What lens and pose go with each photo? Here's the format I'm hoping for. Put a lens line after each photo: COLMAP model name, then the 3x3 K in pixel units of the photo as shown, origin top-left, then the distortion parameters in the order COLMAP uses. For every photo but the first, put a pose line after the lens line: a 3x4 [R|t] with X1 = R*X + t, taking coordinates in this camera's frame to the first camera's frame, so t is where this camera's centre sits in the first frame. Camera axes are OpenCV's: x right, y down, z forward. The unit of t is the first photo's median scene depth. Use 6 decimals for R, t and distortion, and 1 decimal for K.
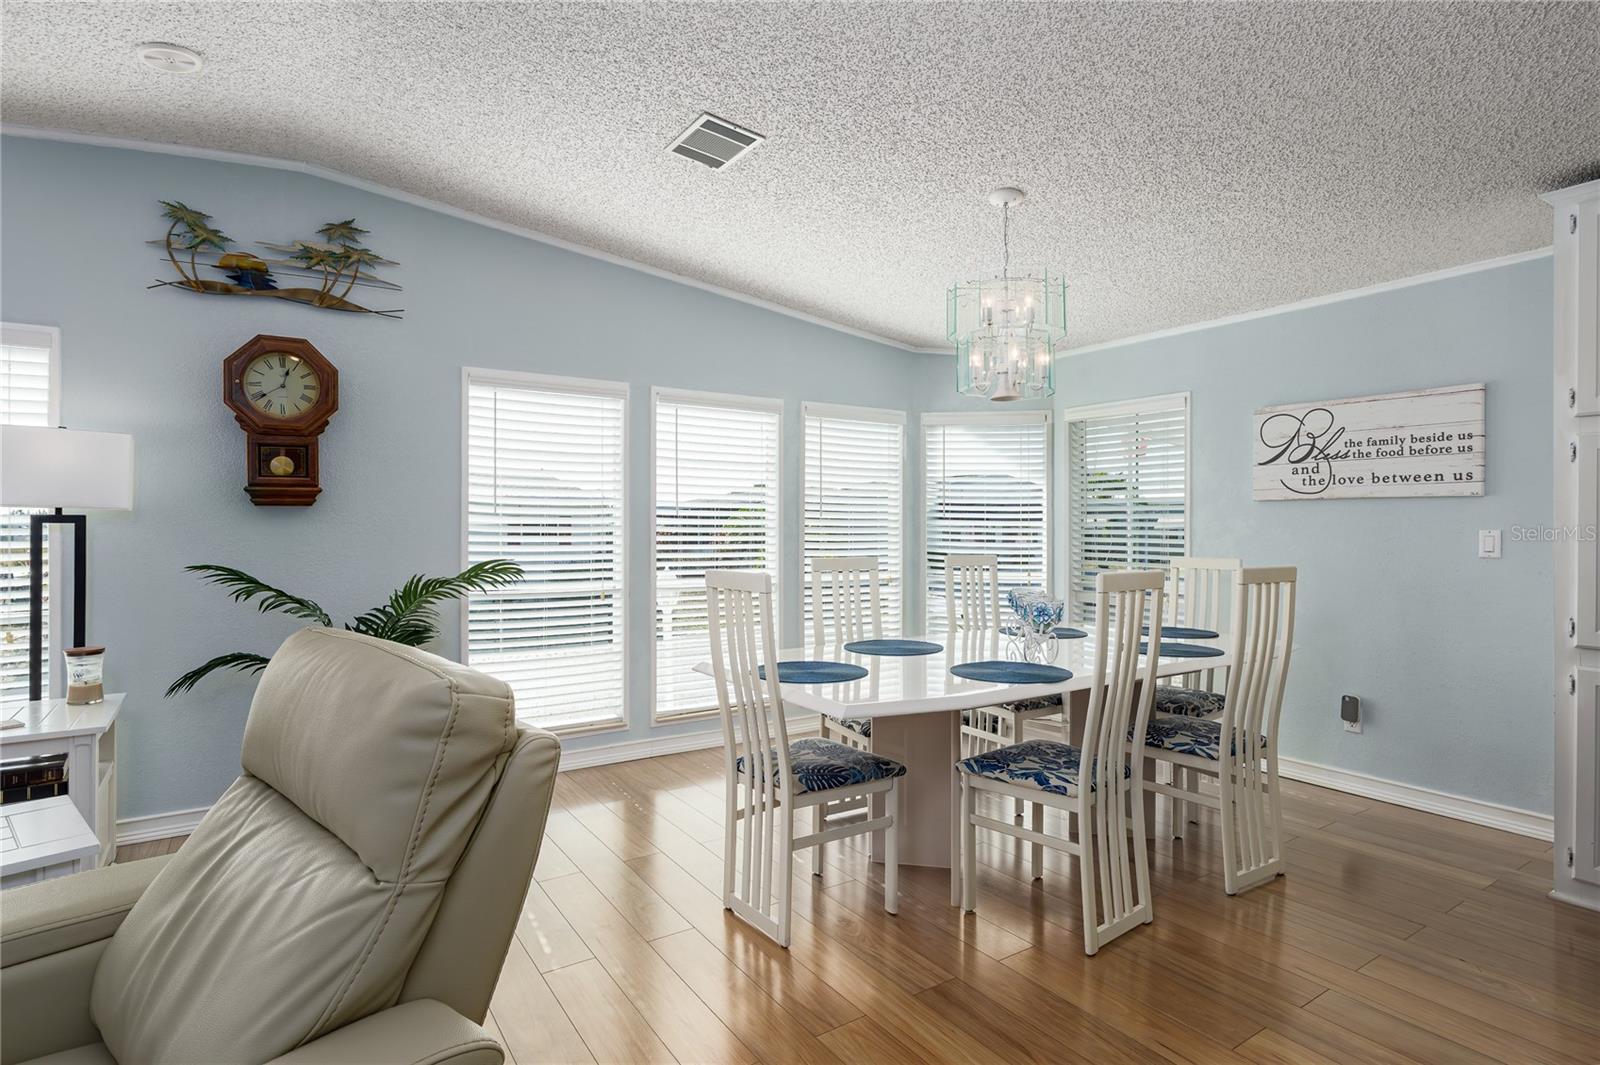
lens RADIAL K [[815.4, 0, 790.3], [0, 815.4, 532.4], [0, 0, 1]] dist [-0.001030, 0.001767]
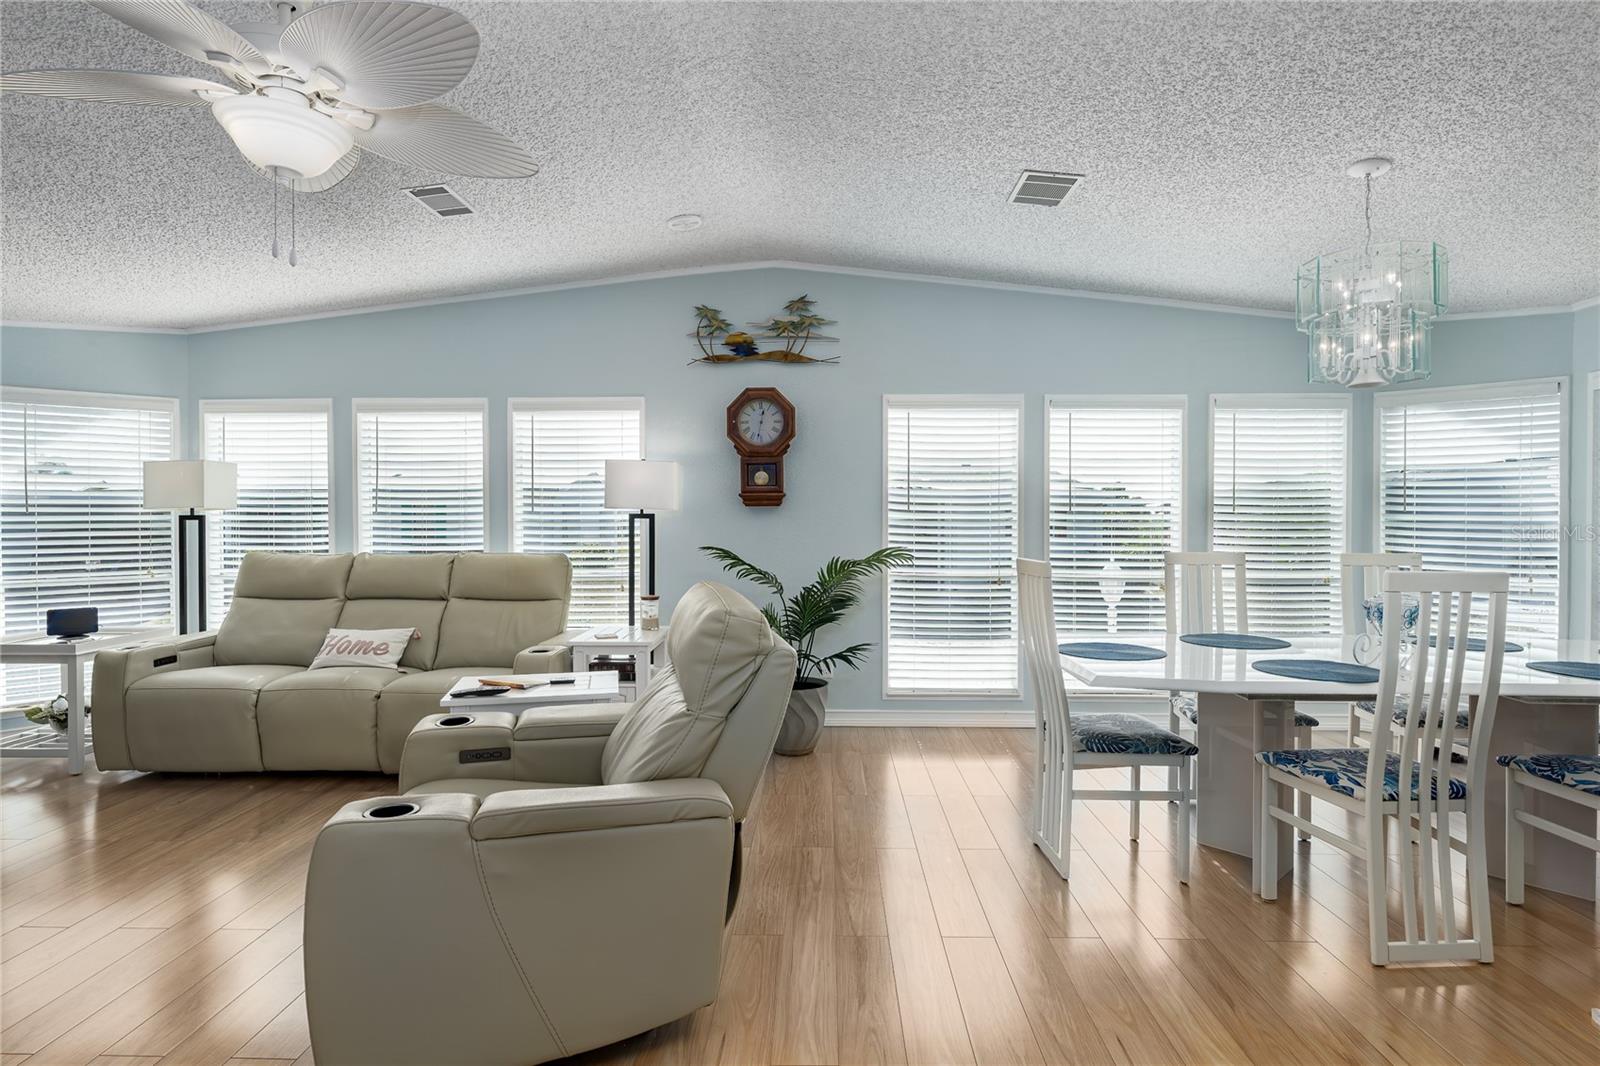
lens RADIAL K [[815.4, 0, 805.3], [0, 815.4, 547.9], [0, 0, 1]] dist [-0.001030, 0.001767]
pose [[0.820705, 0.020559, -0.570982, 0.256543], [-0.004698, 0.999561, 0.029238, -0.002180], [0.571333, -0.021314, 0.820442, -0.127937]]
